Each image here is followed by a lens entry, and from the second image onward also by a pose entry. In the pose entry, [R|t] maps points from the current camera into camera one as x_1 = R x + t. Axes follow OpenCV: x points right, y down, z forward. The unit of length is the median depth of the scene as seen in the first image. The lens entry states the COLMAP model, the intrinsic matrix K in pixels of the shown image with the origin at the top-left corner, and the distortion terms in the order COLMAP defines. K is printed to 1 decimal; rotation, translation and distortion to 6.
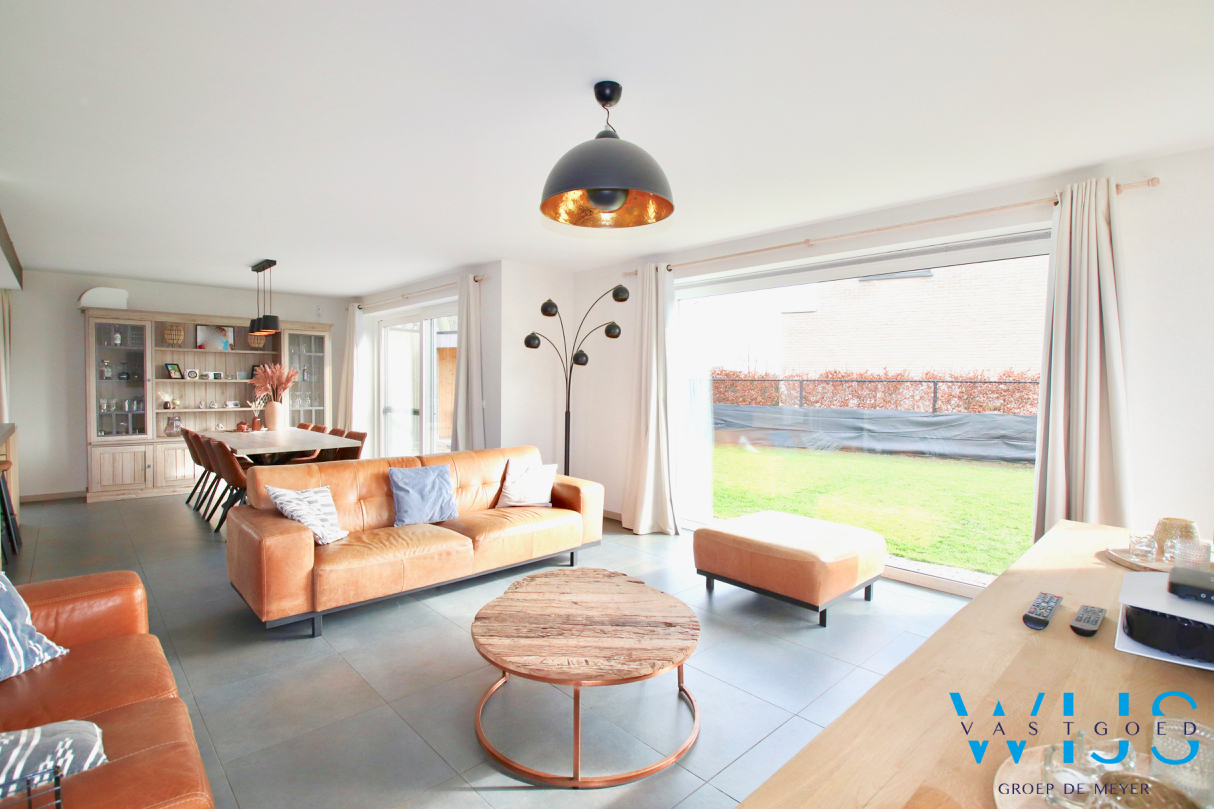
lens RADIAL K [[578.4, 0, 581.9], [0, 578.4, 399.0], [0, 0, 1]] dist [0.000208, -0.000285]
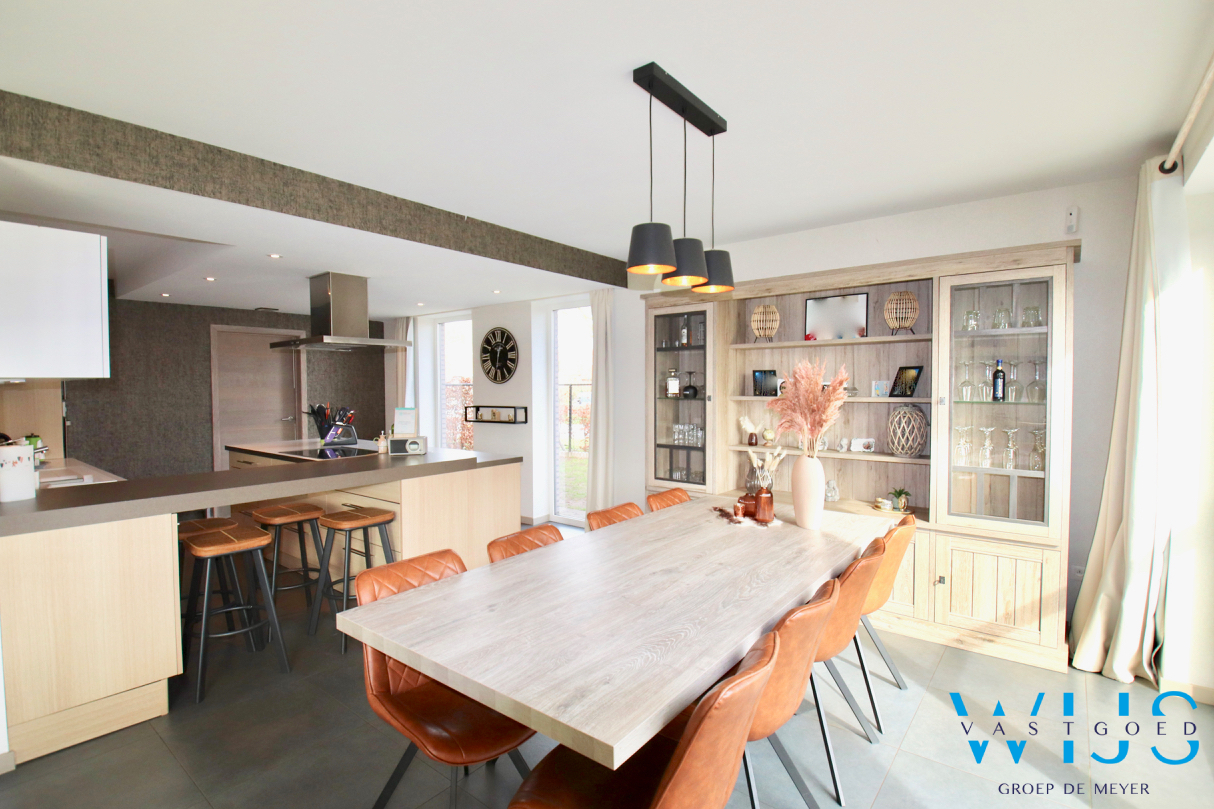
lens RADIAL K [[573.2, 0, 607.0], [0, 573.2, 404.5], [0, 0, 1]] dist [0.002936, -0.020003]
pose [[0.168128, 0.021959, -0.985521, -0.163917], [-0.025448, 0.999515, 0.017929, -0.033848], [0.985437, 0.022065, 0.168606, 0.785377]]
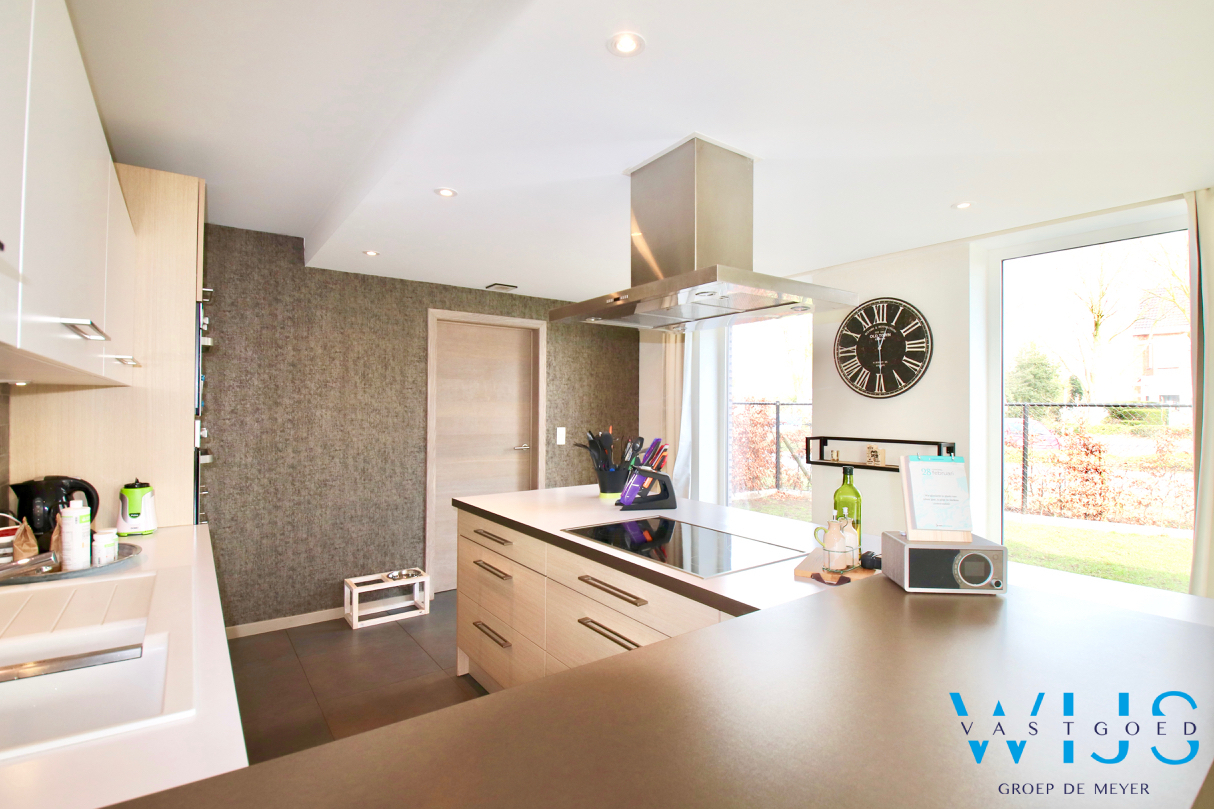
lens RADIAL K [[570.1, 0, 607.0], [0, 570.1, 404.5], [0, 0, 1]] dist [0.003515, -0.015758]
pose [[-0.108757, -0.012771, -0.993986, -0.574494], [-0.040069, 0.999161, -0.008454, -0.026826], [0.993260, 0.038908, -0.109178, 0.578804]]
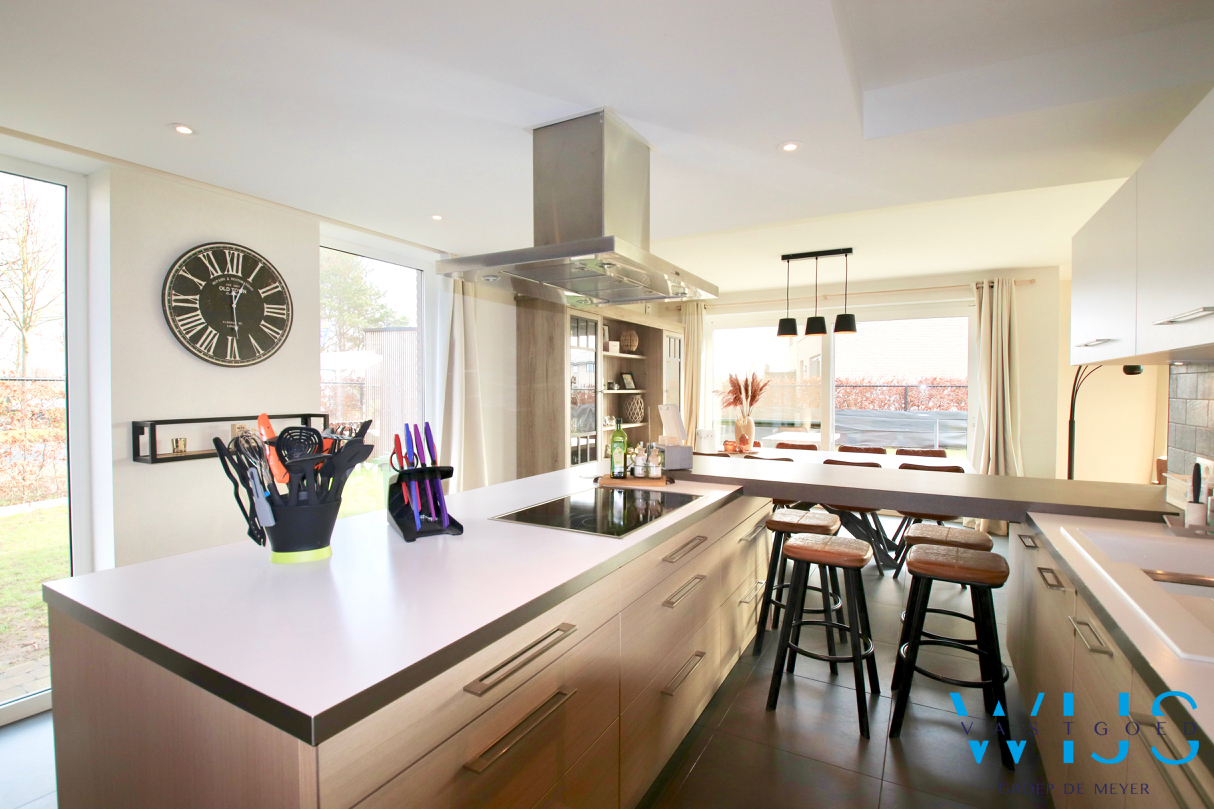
lens RADIAL K [[570.1, 0, 607.0], [0, 570.1, 404.5], [0, 0, 1]] dist [0.003515, -0.015758]
pose [[0.948507, -0.013103, 0.316485, -0.988253], [0.013019, 0.999912, 0.002379, -0.016288], [-0.316488, 0.001864, 0.948595, 0.278906]]
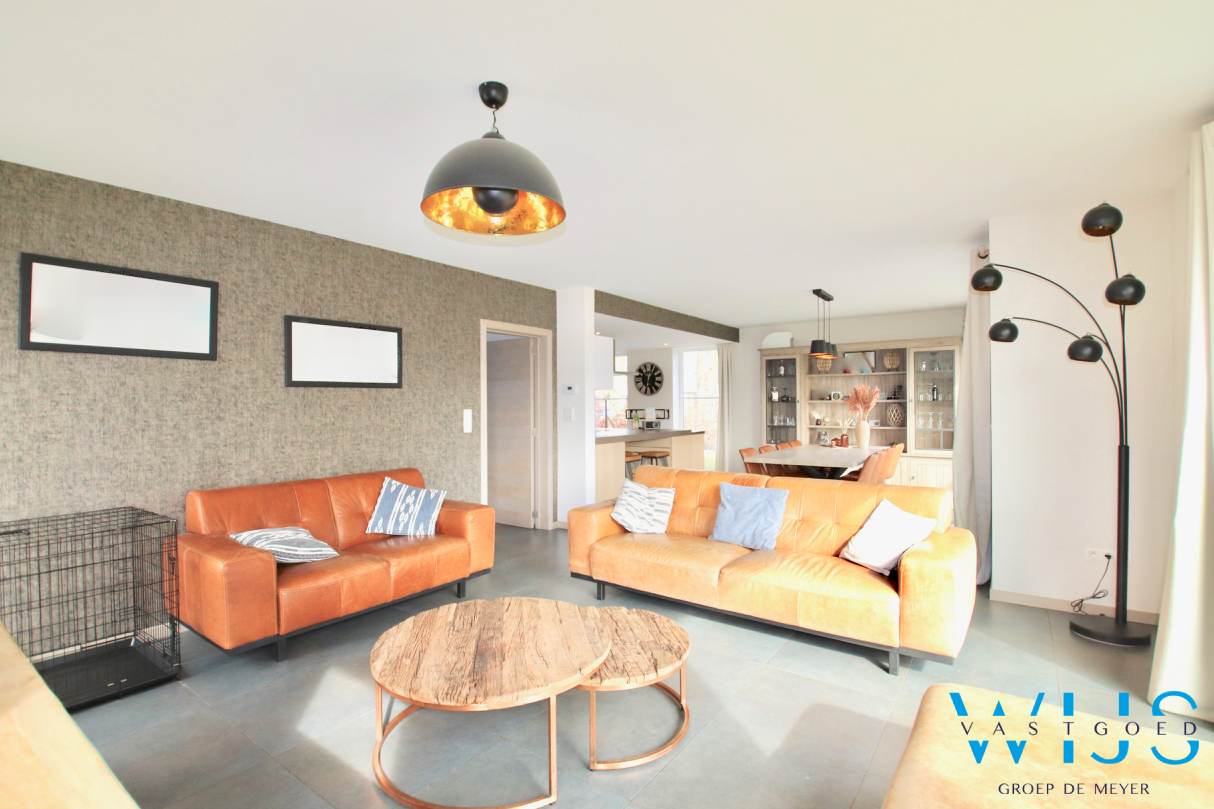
lens RADIAL K [[552.9, 0, 607.0], [0, 552.9, 404.5], [0, 0, 1]] dist [-0.003741, -0.000320]
pose [[0.209252, -0.007670, -0.977832, 0.334304], [-0.022313, 0.999671, -0.012616, -0.001380], [0.977607, 0.024459, 0.209012, 0.342646]]
